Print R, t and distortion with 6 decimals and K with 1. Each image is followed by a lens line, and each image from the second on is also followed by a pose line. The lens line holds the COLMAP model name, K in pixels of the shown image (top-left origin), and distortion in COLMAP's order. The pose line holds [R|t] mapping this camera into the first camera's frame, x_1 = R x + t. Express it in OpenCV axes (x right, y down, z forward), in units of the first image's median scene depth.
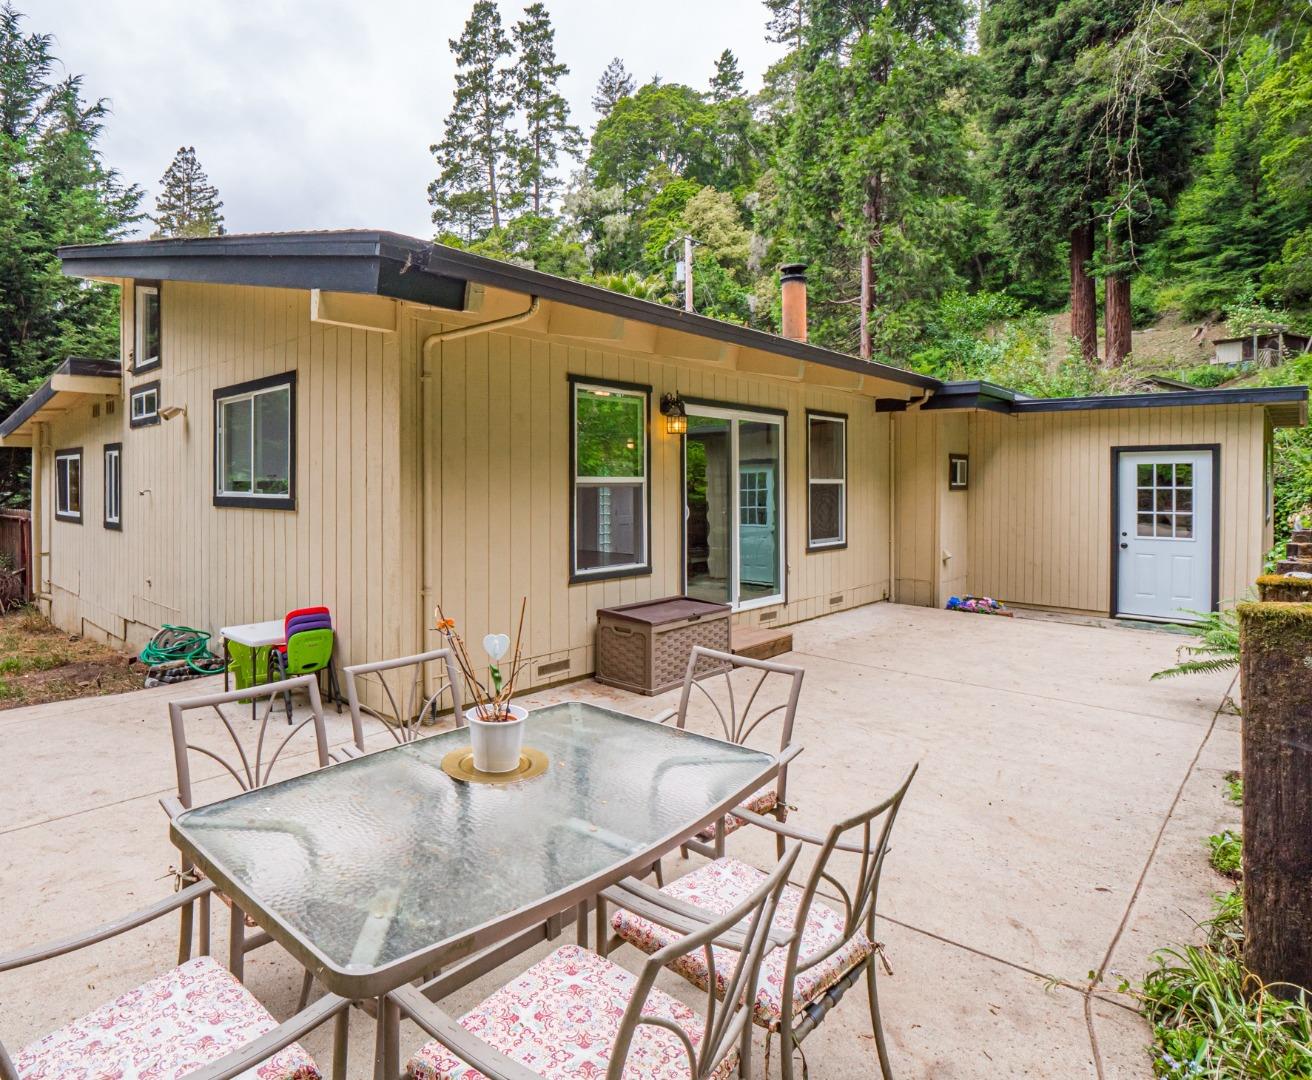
lens RADIAL K [[747.9, 0, 559.4], [0, 747.9, 490.9], [0, 0, 1]] dist [-0.011887, -0.001069]
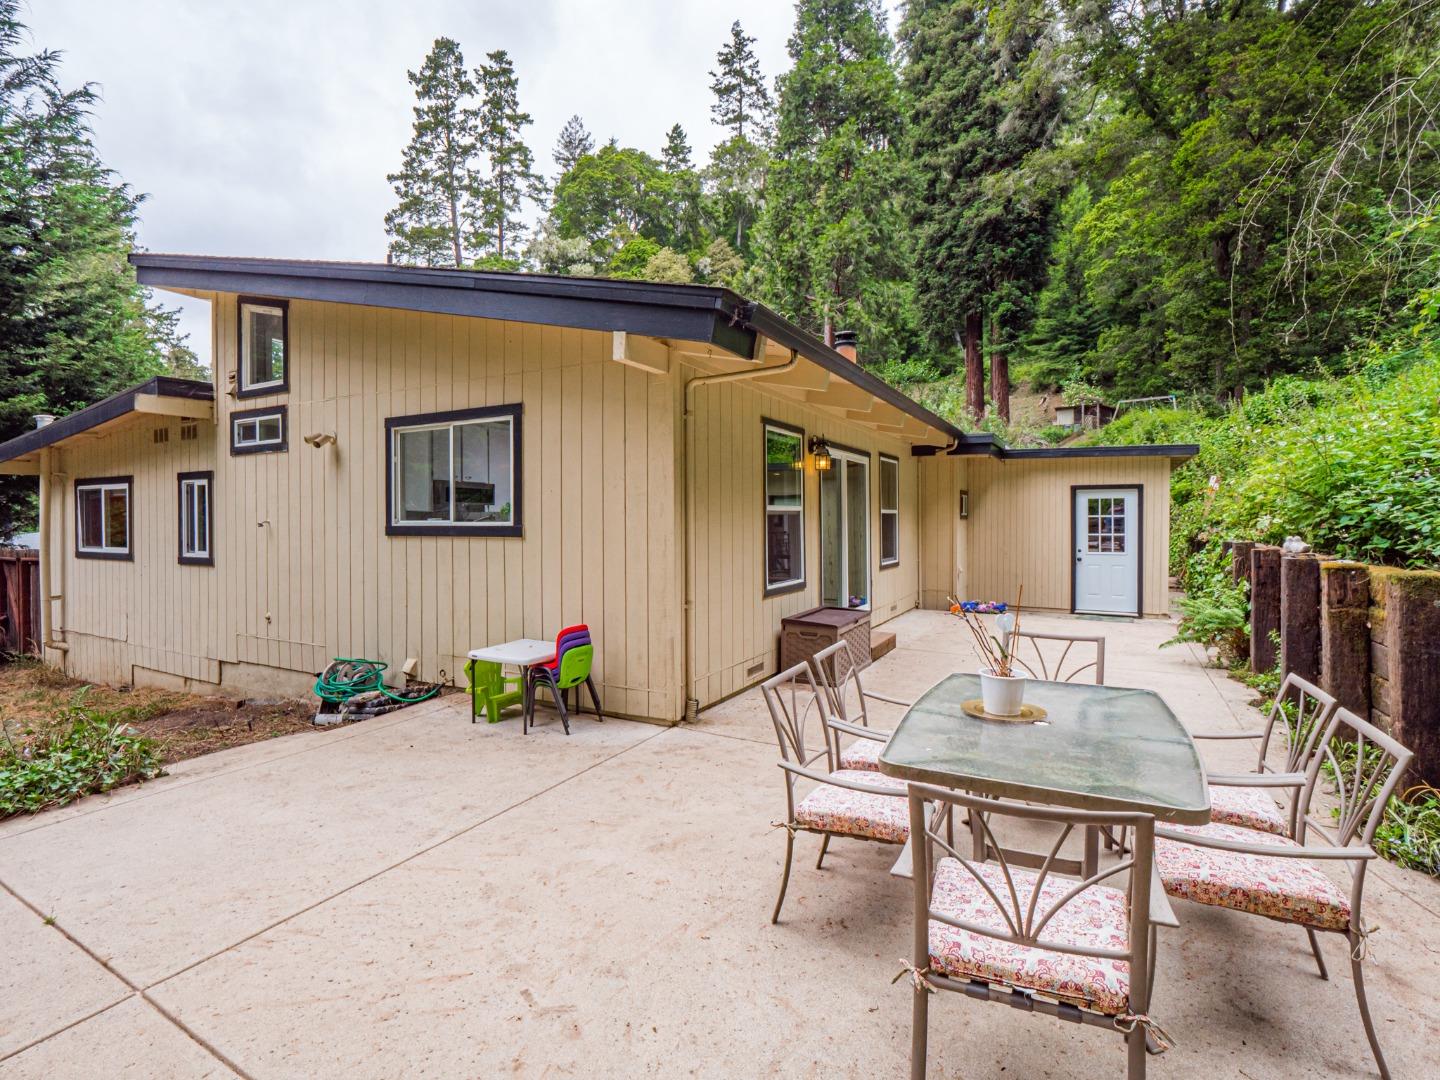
lens RADIAL K [[698.8, 0, 719.3], [0, 698.8, 527.8], [0, 0, 1]] dist [-0.015337, 0.001781]
pose [[0.954644, -0.008111, 0.297639, -0.148481], [0.007429, 0.999967, 0.003421, 0.004714], [-0.297657, -0.001054, 0.954672, -0.006542]]
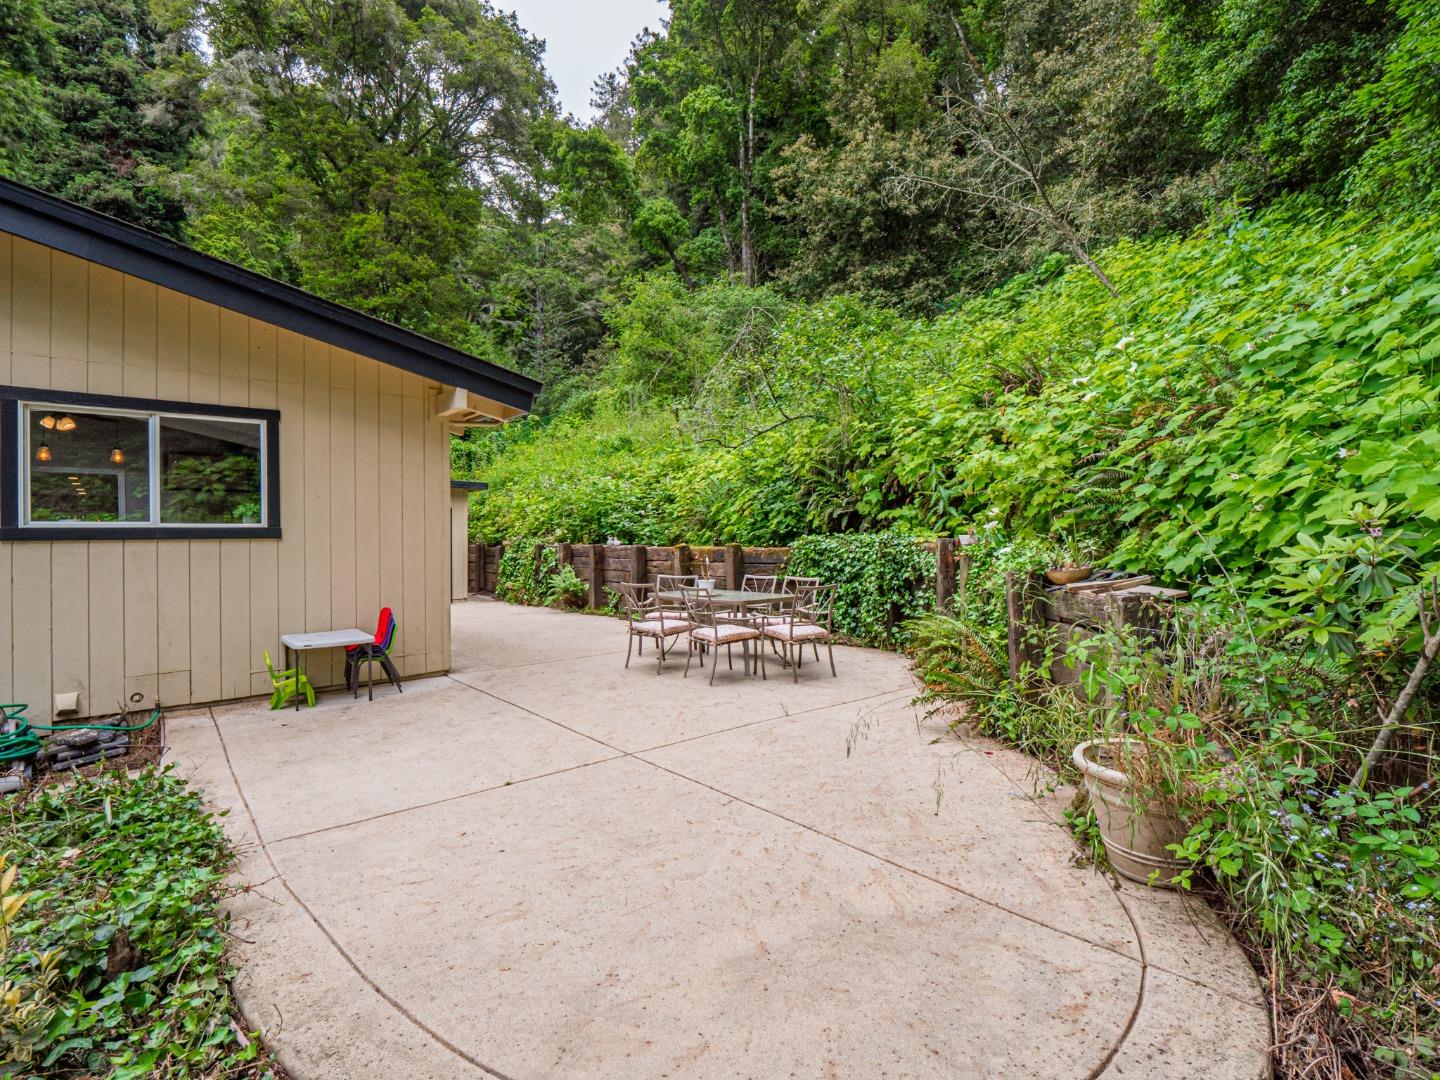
lens RADIAL K [[698.8, 0, 705.6], [0, 698.8, 537.2], [0, 0, 1]] dist [-0.015337, 0.001781]
pose [[0.059814, -0.000758, 0.998209, -0.519430], [0.017854, 0.999841, -0.000310, 0.014057], [-0.998050, 0.017841, 0.059818, 0.122033]]
